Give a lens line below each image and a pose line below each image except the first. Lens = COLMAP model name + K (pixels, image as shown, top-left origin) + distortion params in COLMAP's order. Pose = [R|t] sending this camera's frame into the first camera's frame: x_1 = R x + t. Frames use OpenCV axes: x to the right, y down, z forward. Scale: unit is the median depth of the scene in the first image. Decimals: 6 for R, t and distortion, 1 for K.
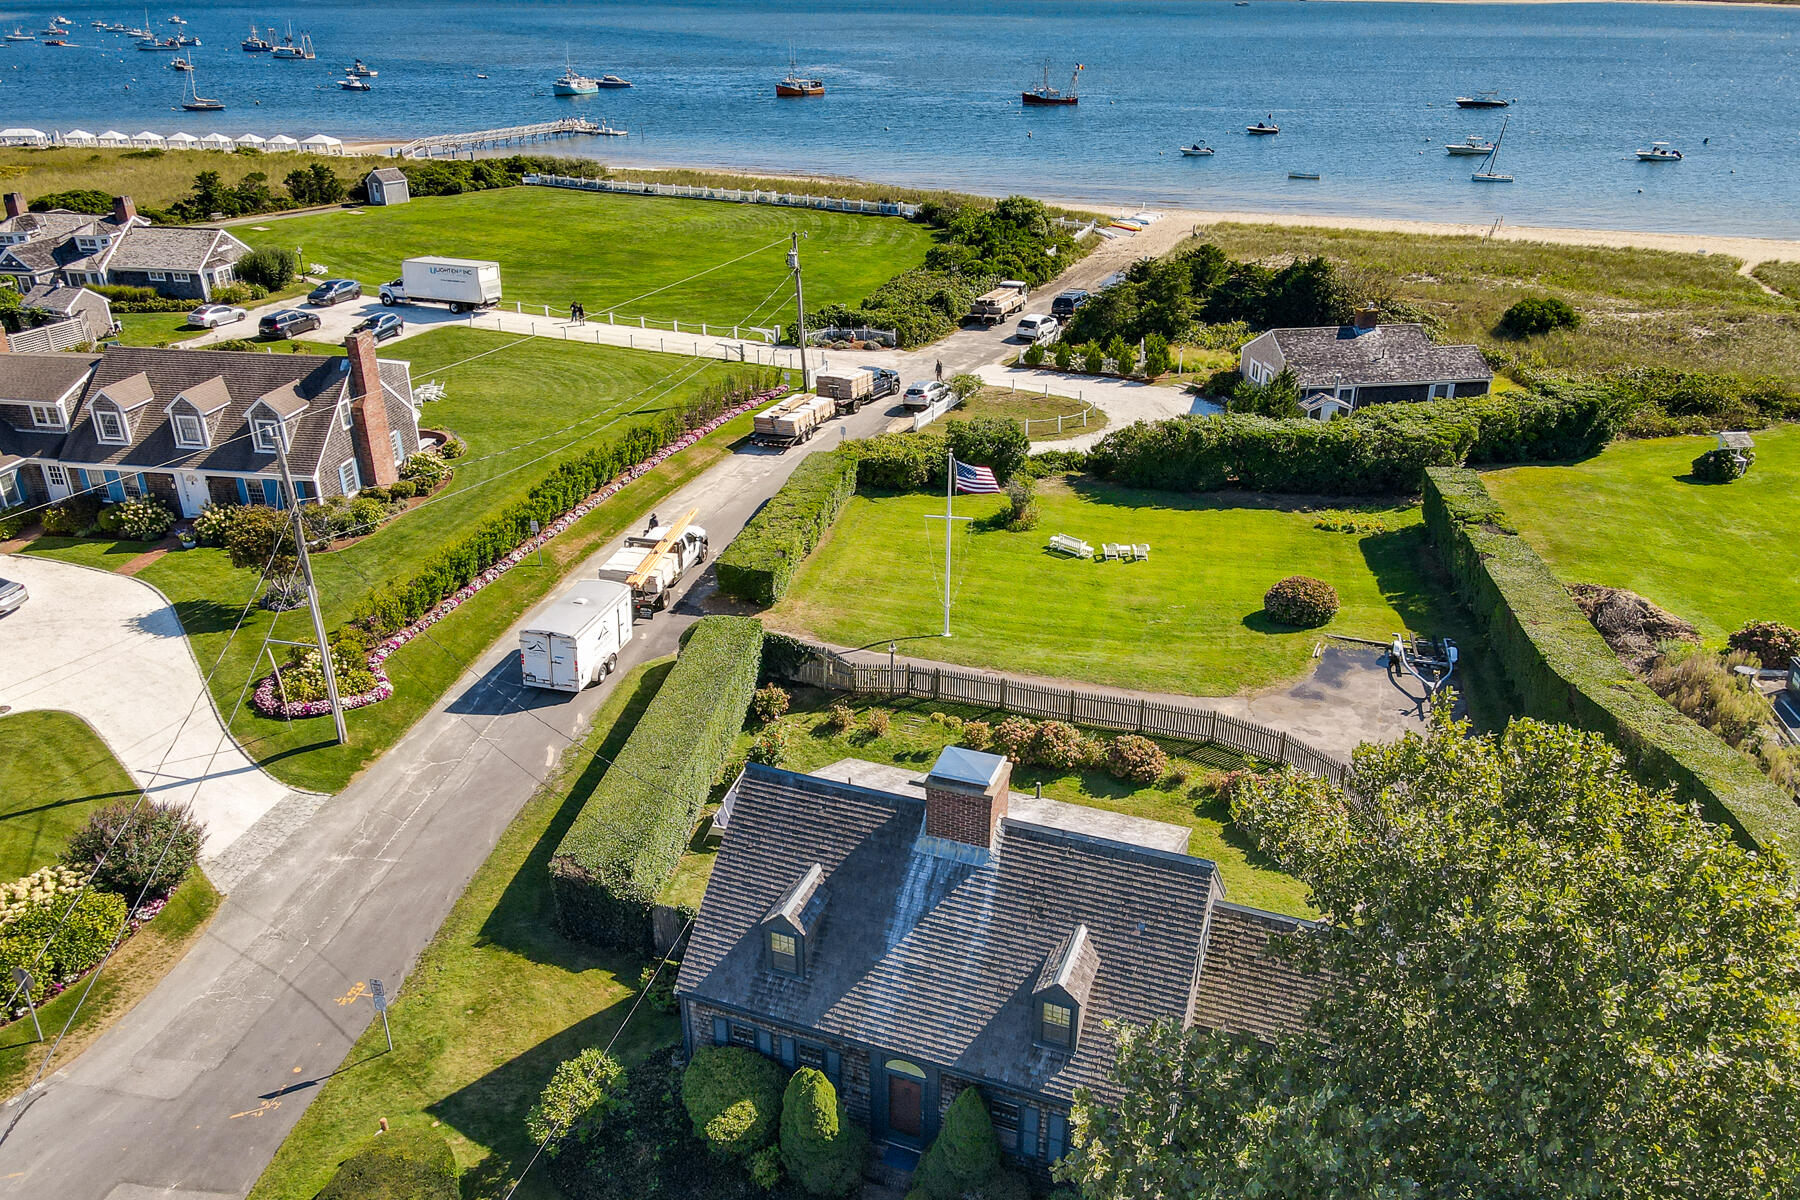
lens RADIAL K [[1337.4, 0, 896.5], [0, 1337.4, 569.0], [0, 0, 1]] dist [0.001077, 0.029089]
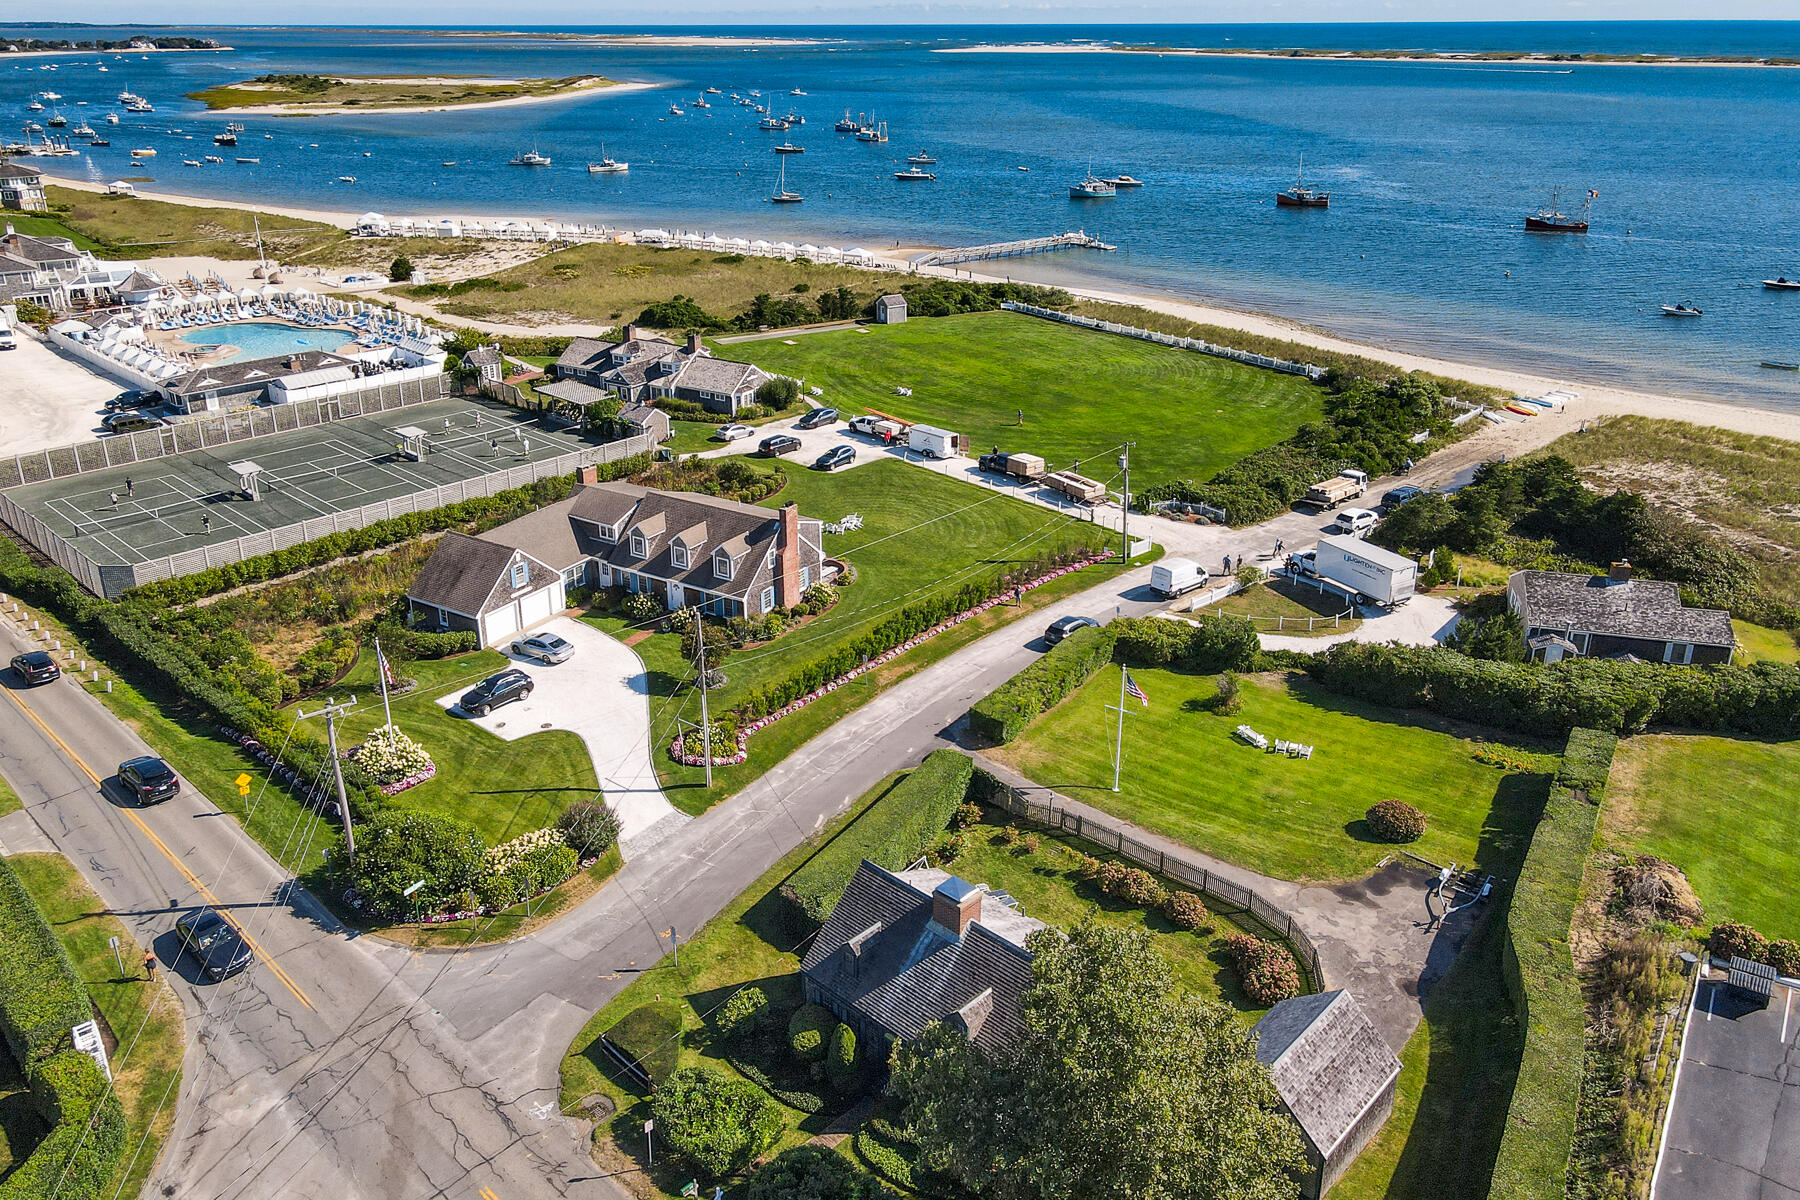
lens RADIAL K [[1337.4, 0, 888.3], [0, 1337.4, 535.6], [0, 0, 1]] dist [0.001077, 0.029089]
pose [[0.920538, 0.138820, -0.365157, 0.251921], [-0.158186, 0.987130, -0.023504, -0.122734], [0.357194, 0.079399, 0.930649, -0.352201]]
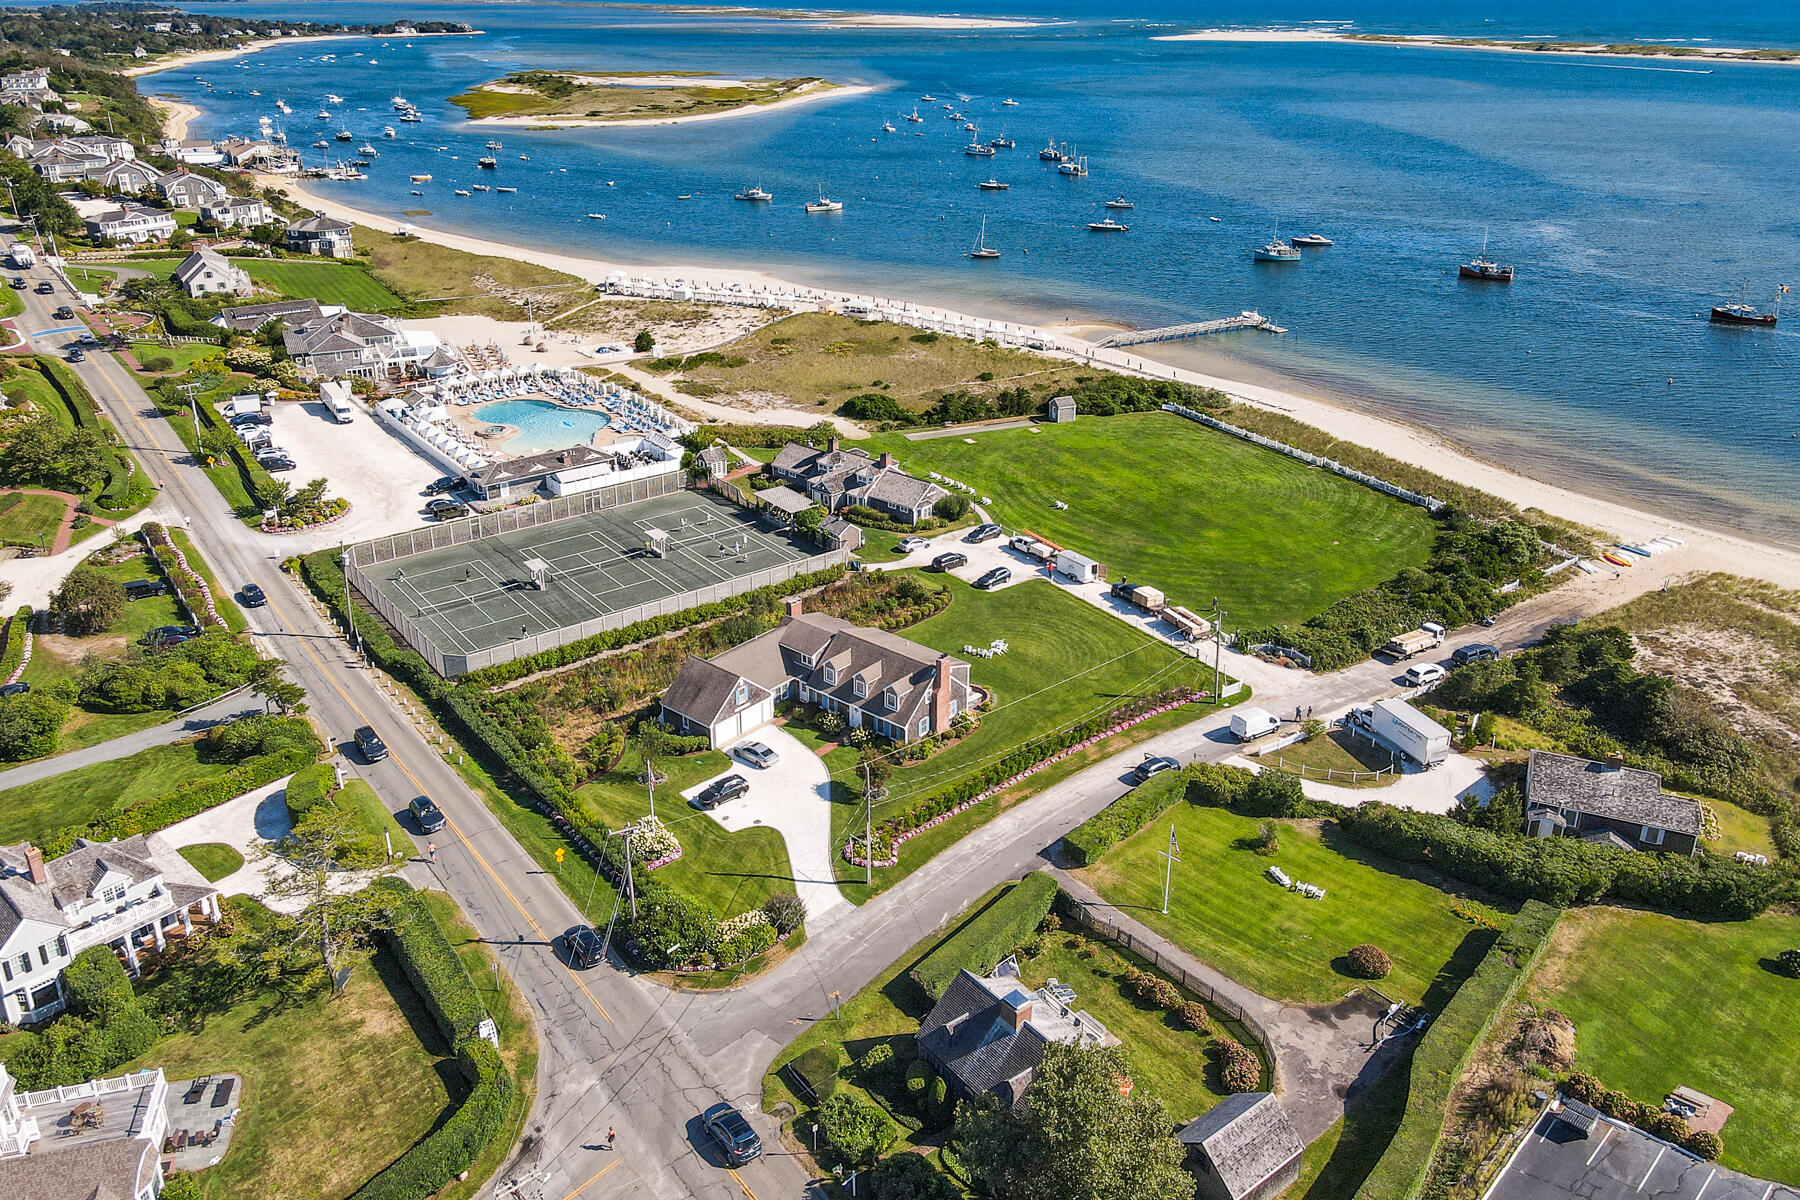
lens RADIAL K [[1337.4, 0, 883.5], [0, 1337.4, 549.2], [0, 0, 1]] dist [0.001077, 0.029089]
pose [[0.848178, 0.204519, -0.488636, 0.449017], [-0.217206, 0.975623, 0.031320, -0.366670], [0.483131, 0.079569, 0.871925, -0.766017]]
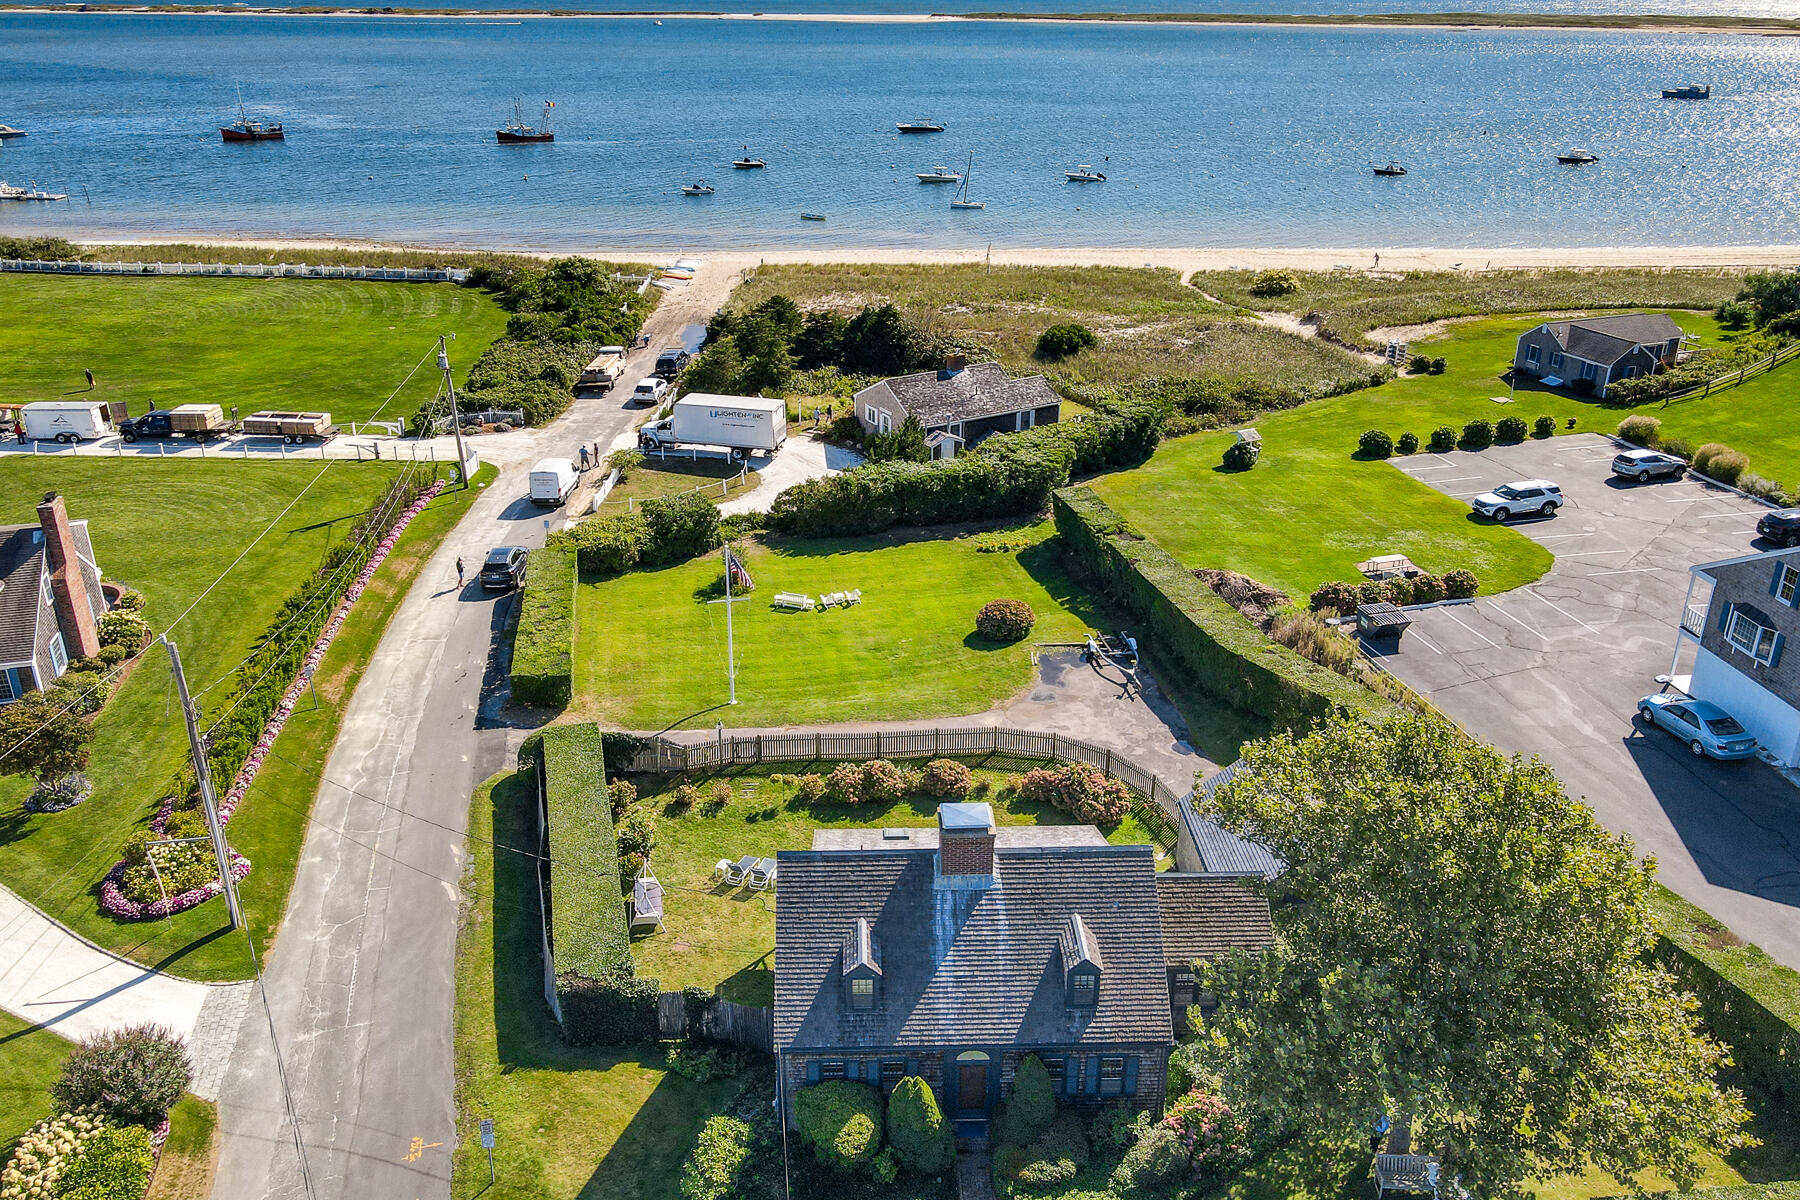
lens RADIAL K [[1337.4, 0, 882.6], [0, 1337.4, 554.9], [0, 0, 1]] dist [0.001077, 0.029089]
pose [[0.923597, -0.148980, 0.353233, -0.193273], [0.154966, 0.987853, 0.011449, -0.056905], [-0.350648, 0.044165, 0.935465, -0.085690]]
